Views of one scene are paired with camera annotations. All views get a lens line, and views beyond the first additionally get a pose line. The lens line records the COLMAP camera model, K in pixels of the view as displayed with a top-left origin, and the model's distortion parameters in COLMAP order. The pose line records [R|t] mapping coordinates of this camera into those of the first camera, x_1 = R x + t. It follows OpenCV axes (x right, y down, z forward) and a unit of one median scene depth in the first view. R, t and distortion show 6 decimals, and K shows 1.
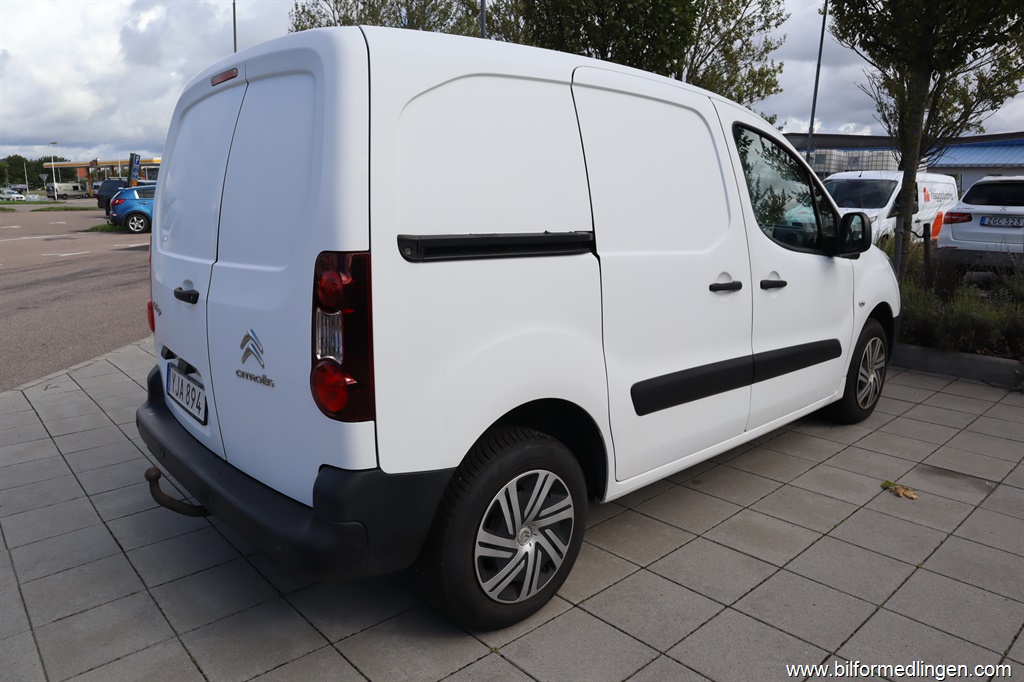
lens RADIAL K [[699.3, 0, 508.4], [0, 699.3, 338.9], [0, 0, 1]] dist [-0.118598, 0.064225]
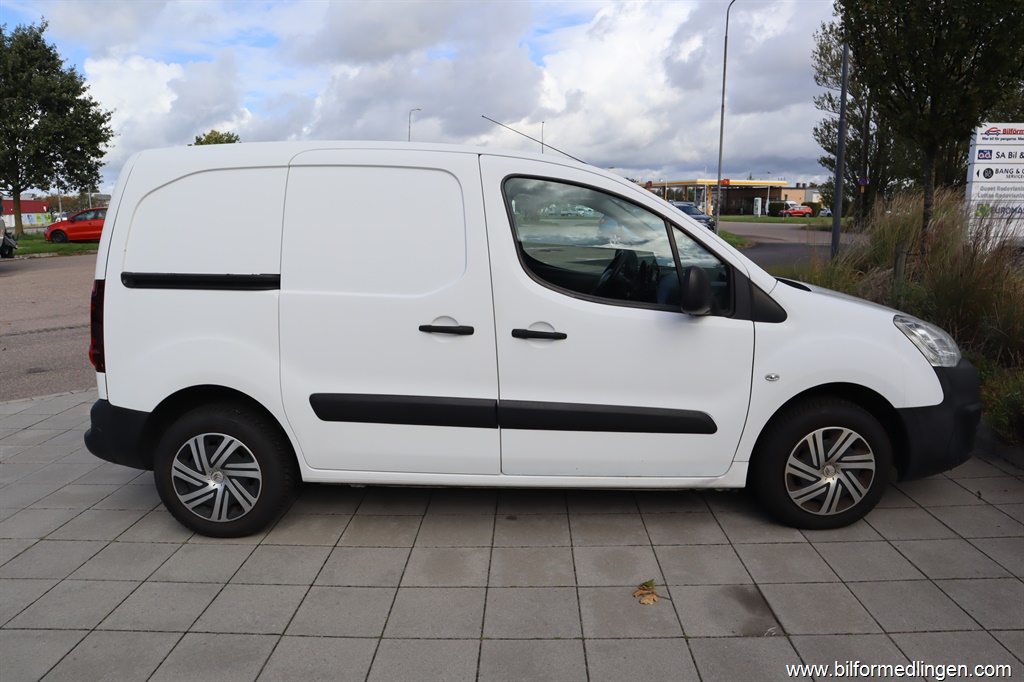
lens RADIAL K [[705.7, 0, 499.8], [0, 705.7, 338.7], [0, 0, 1]] dist [-0.106531, 0.065281]
pose [[0.732894, 0.115801, -0.670415, 1.173555], [-0.135237, 0.990540, 0.023256, -0.102368], [0.666766, 0.073621, 0.741622, 0.236753]]
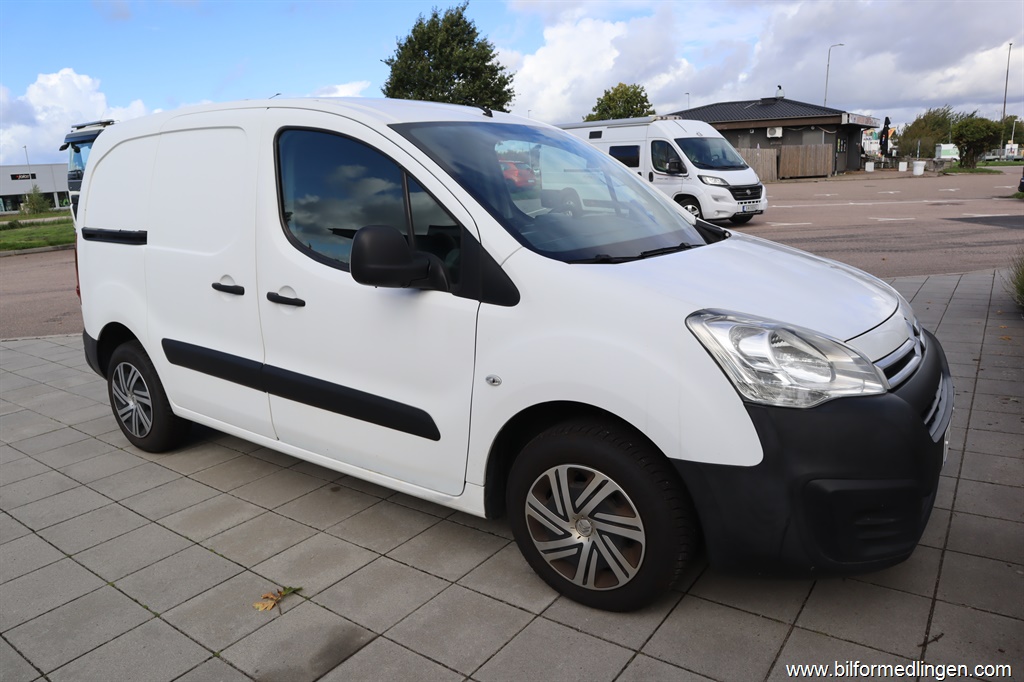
lens RADIAL K [[699.3, 0, 508.4], [0, 699.3, 338.9], [0, 0, 1]] dist [-0.118598, 0.064225]
pose [[0.233503, 0.219015, -0.947370, 1.536631], [-0.161998, 0.969449, 0.184190, -0.282874], [0.958766, 0.110463, 0.261849, 1.198175]]
